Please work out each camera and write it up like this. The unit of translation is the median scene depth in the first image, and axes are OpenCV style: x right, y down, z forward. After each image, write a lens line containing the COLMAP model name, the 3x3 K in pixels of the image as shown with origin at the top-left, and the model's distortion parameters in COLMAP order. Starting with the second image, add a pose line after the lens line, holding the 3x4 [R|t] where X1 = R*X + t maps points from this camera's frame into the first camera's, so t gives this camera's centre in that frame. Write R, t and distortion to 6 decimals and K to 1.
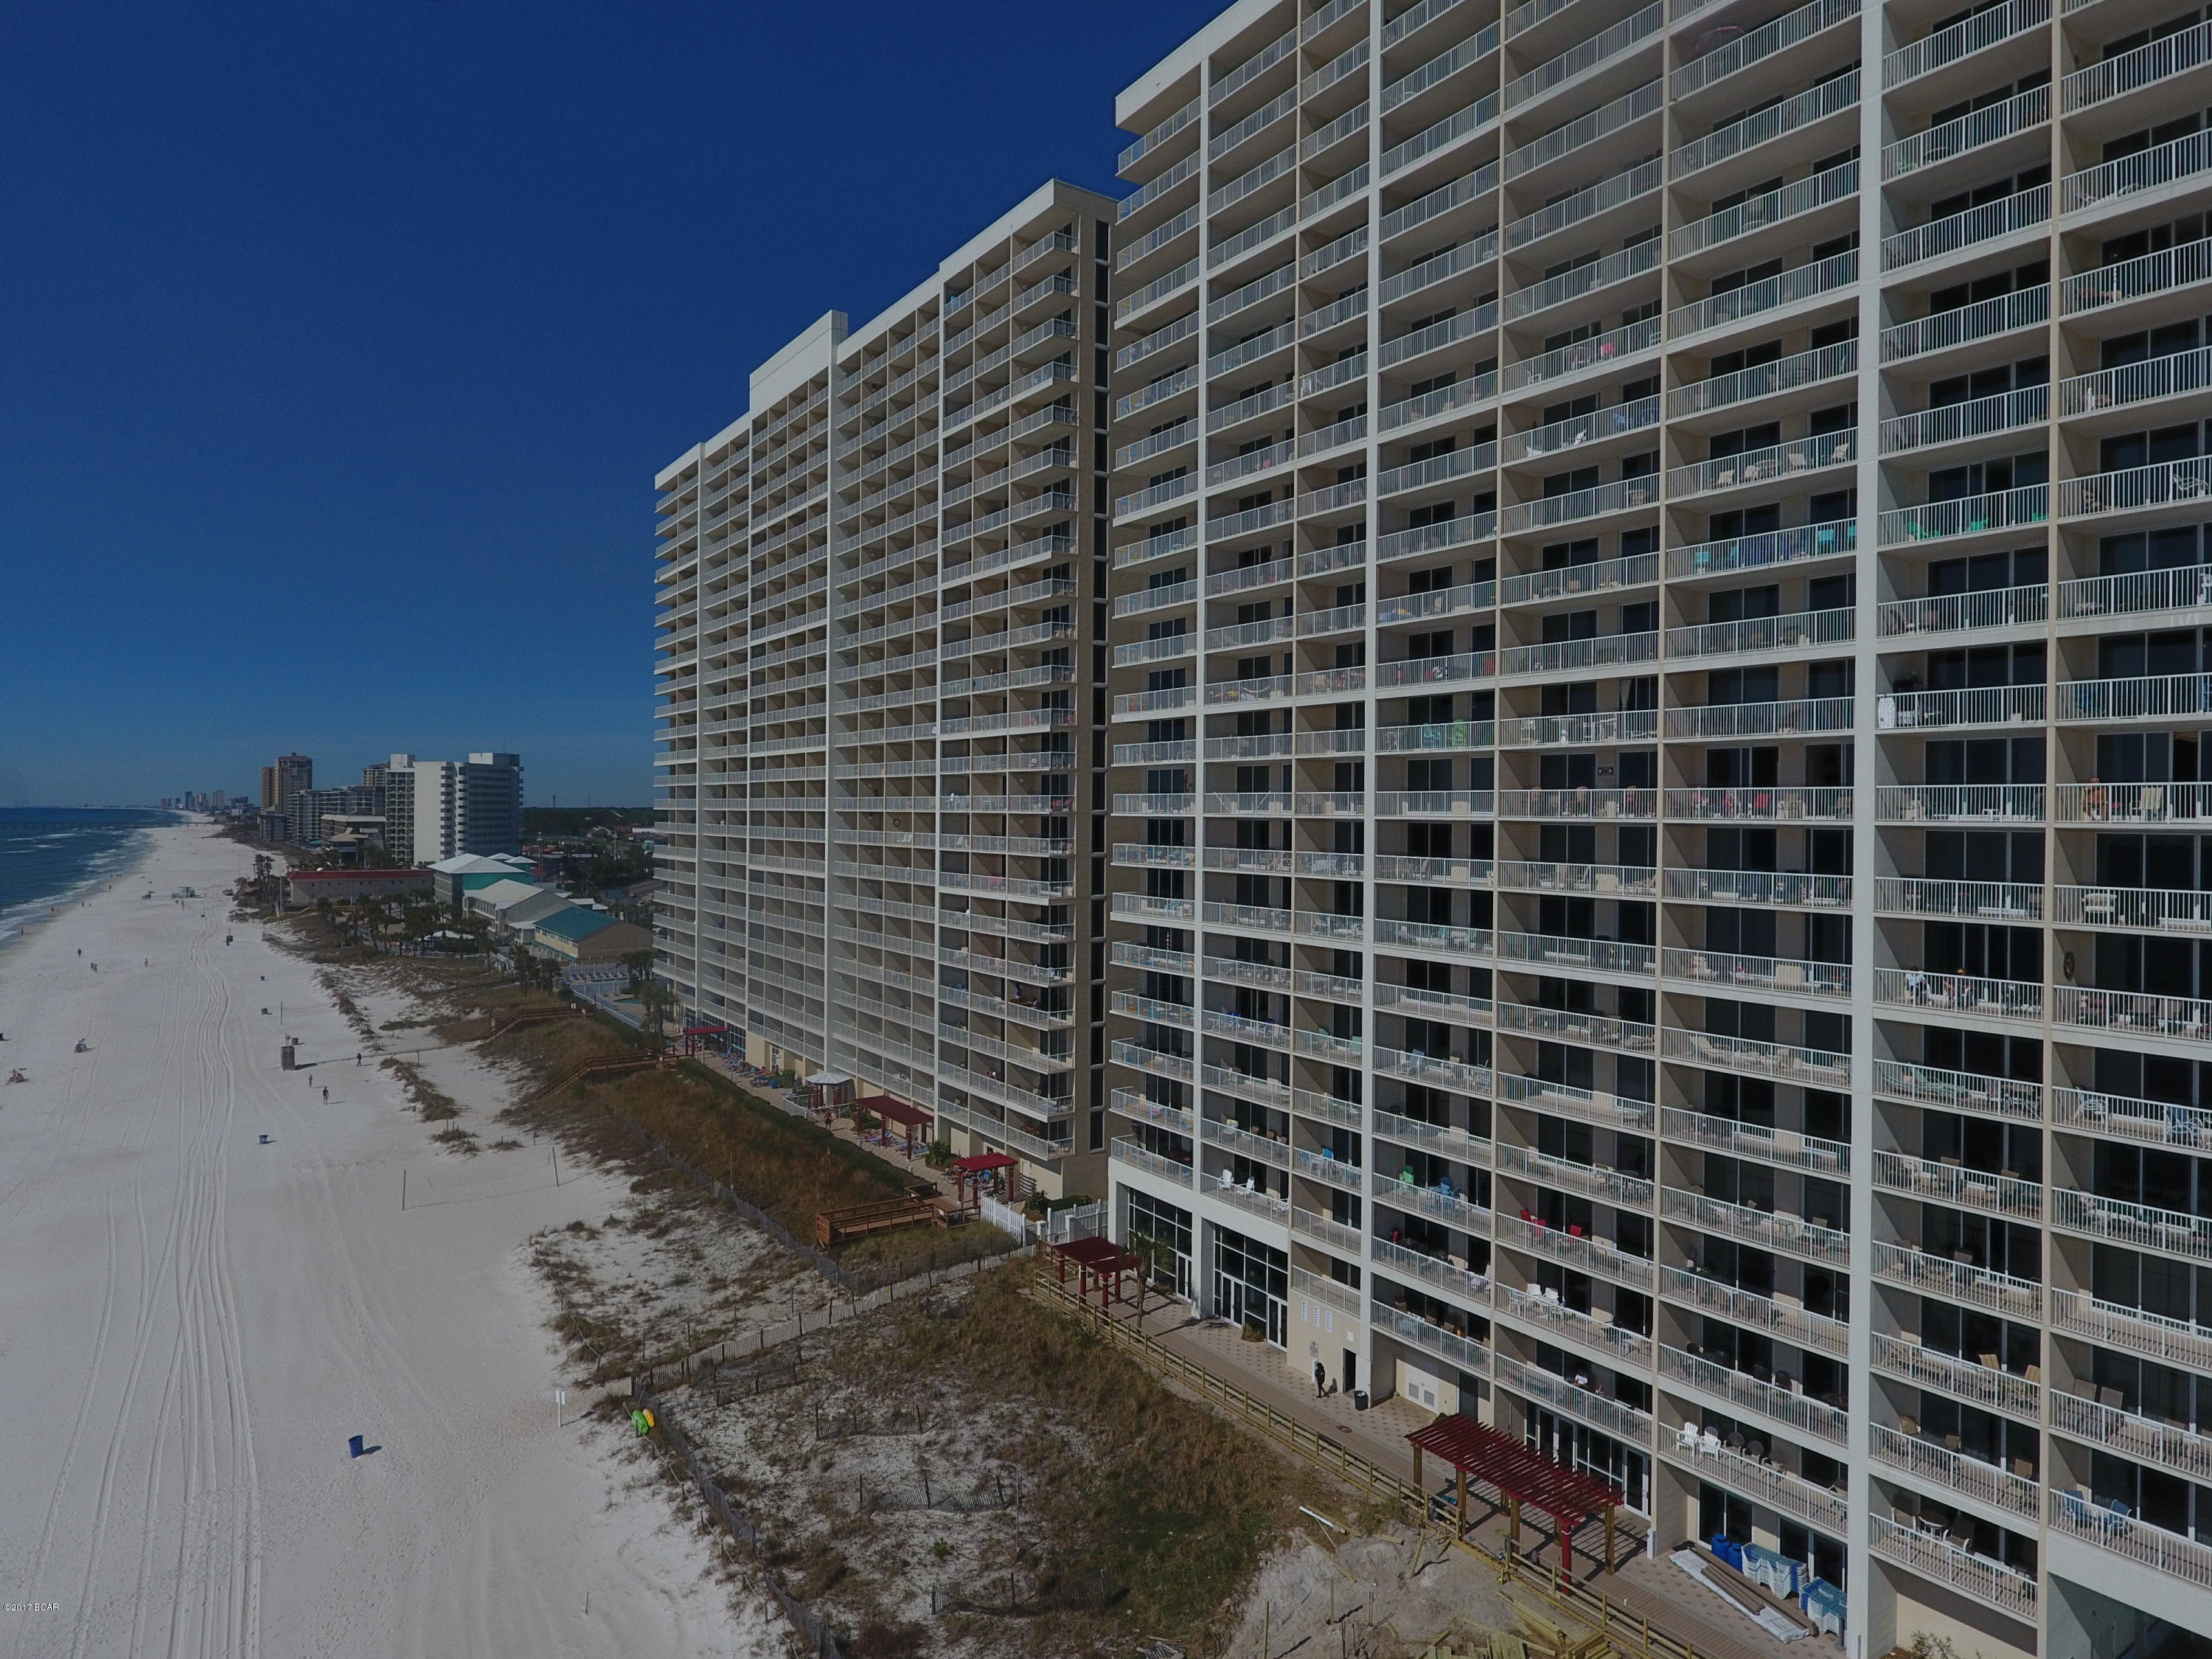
lens RADIAL K [[1302.6, 0, 1102.8], [0, 1302.6, 816.2], [0, 0, 1]] dist [-0.003124, 0.001465]
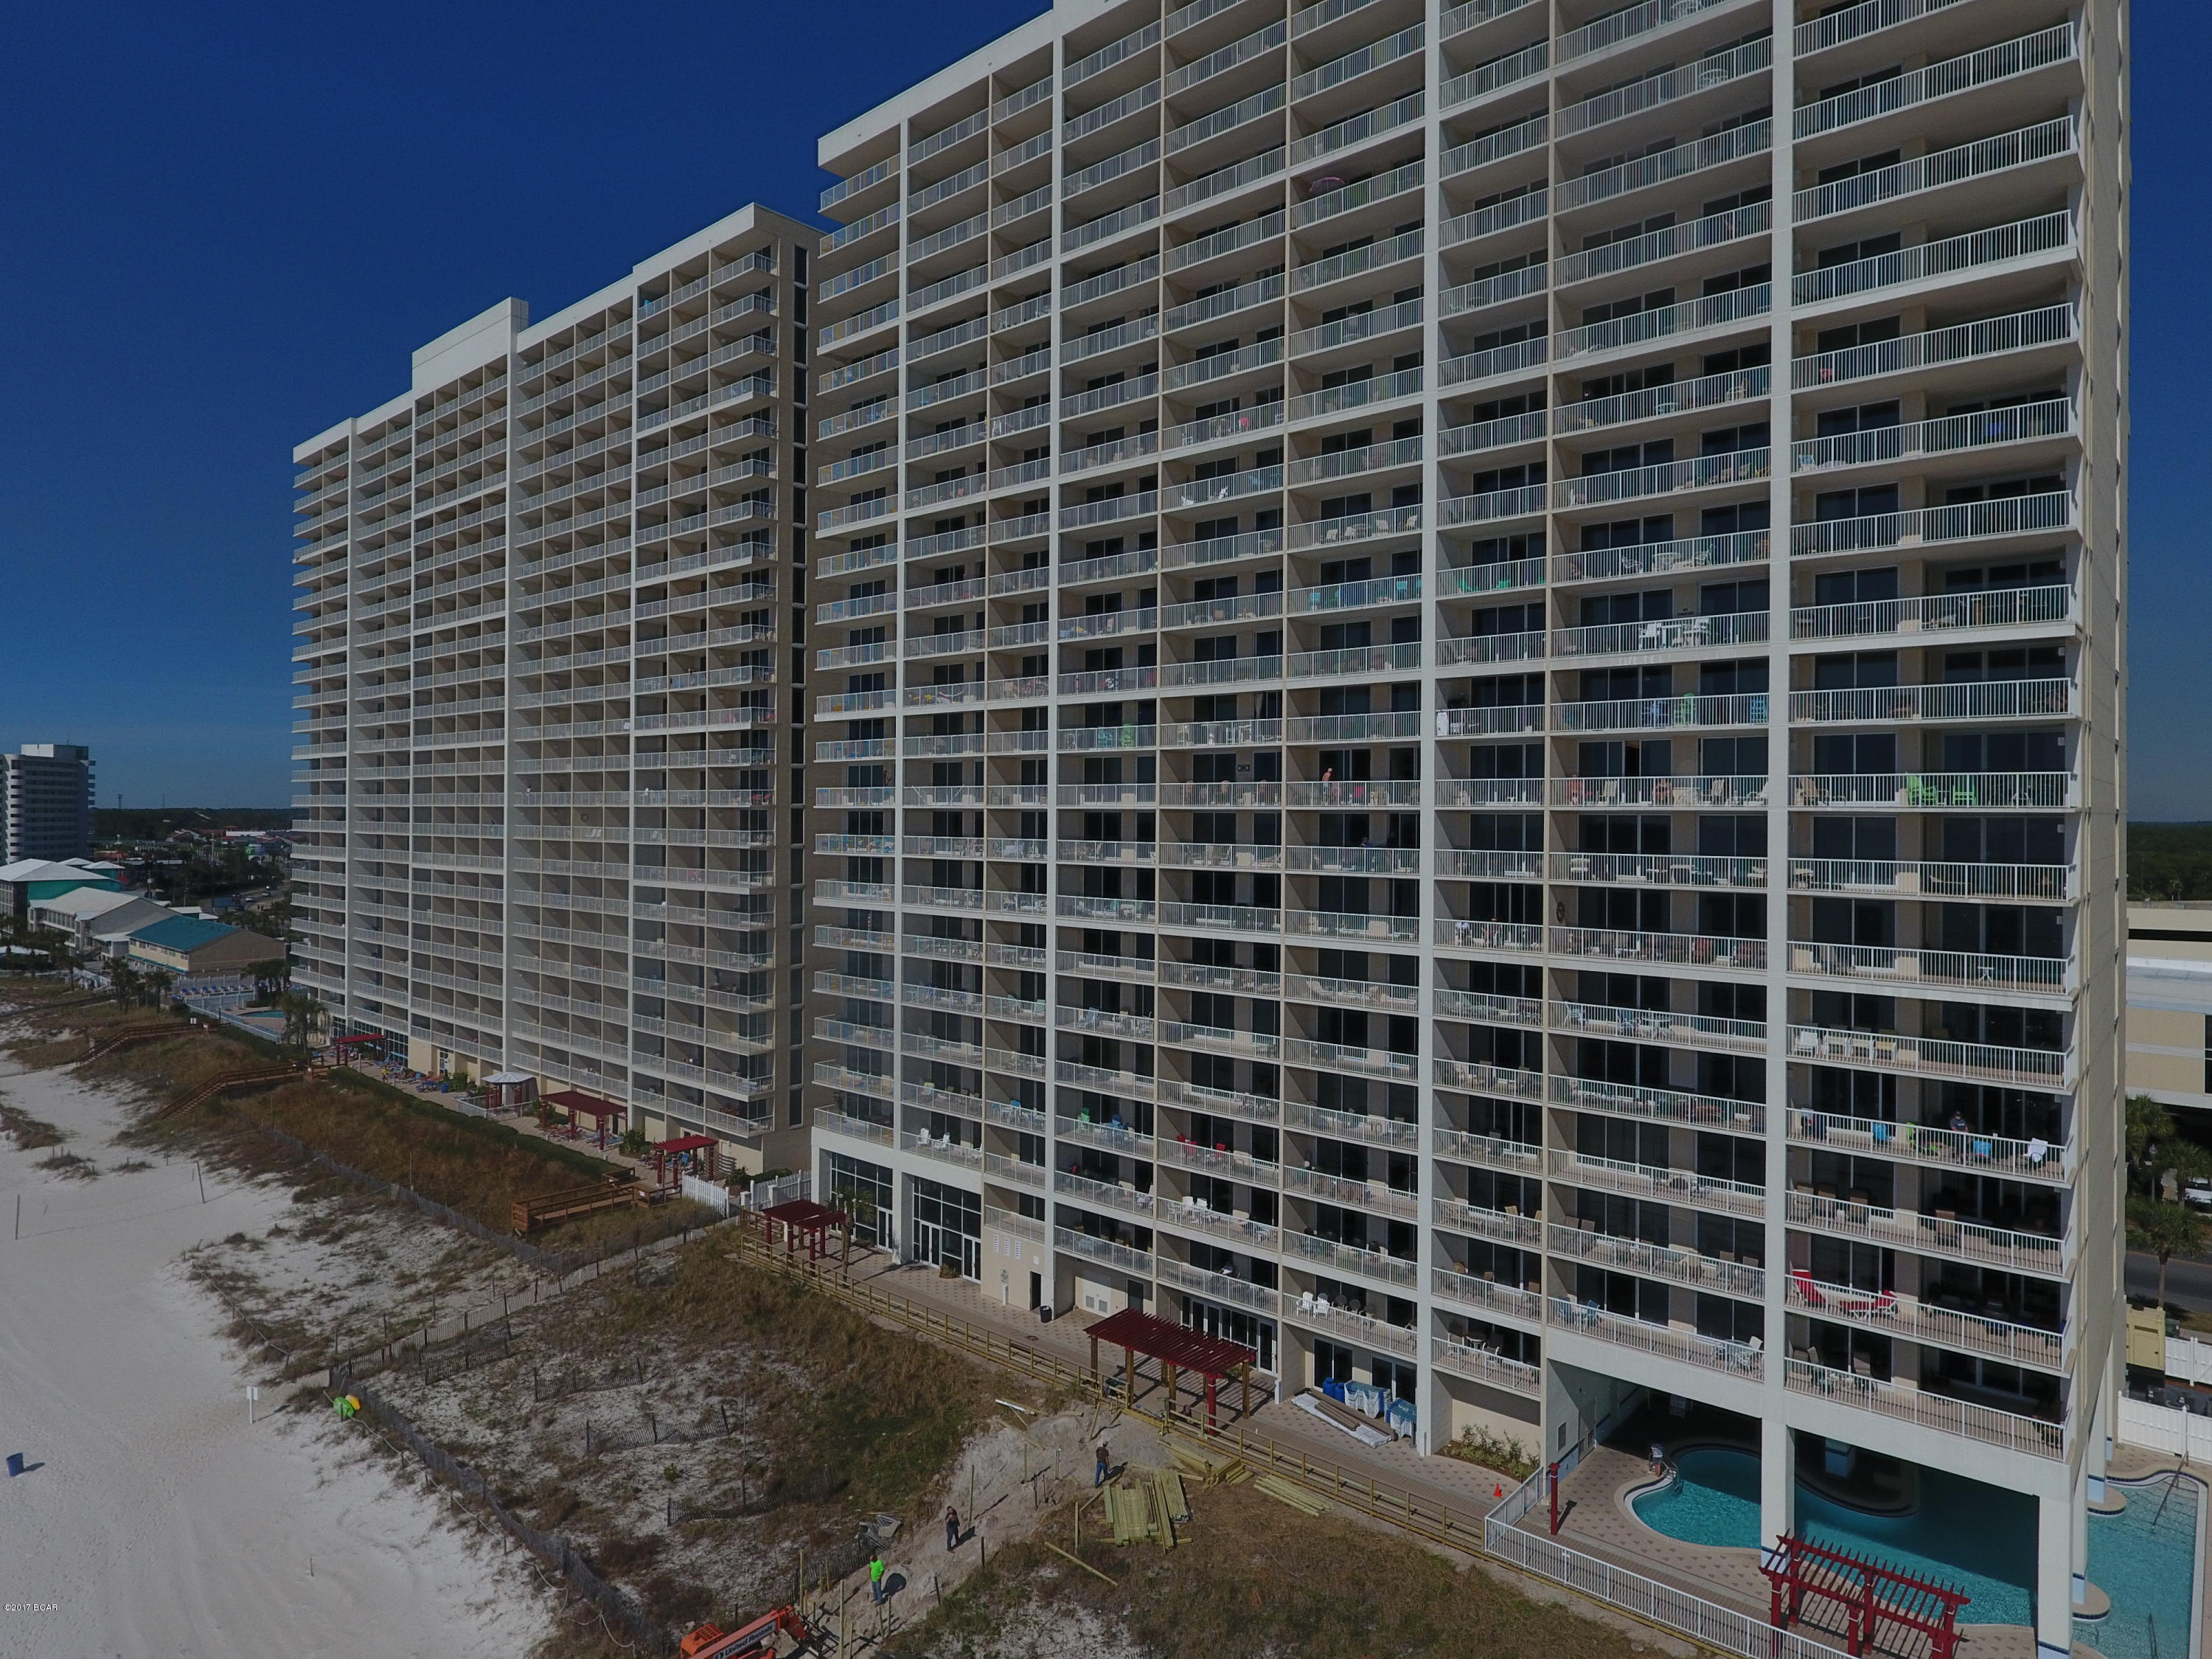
lens RADIAL K [[1306.5, 0, 1103.2], [0, 1306.5, 817.2], [0, 0, 1]] dist [-0.005811, 0.000569]
pose [[0.968876, -0.000497, 0.247546, -0.031820], [0.000730, 0.999999, -0.000847, 0.009077], [-0.247546, 0.001002, 0.968876, -0.110901]]
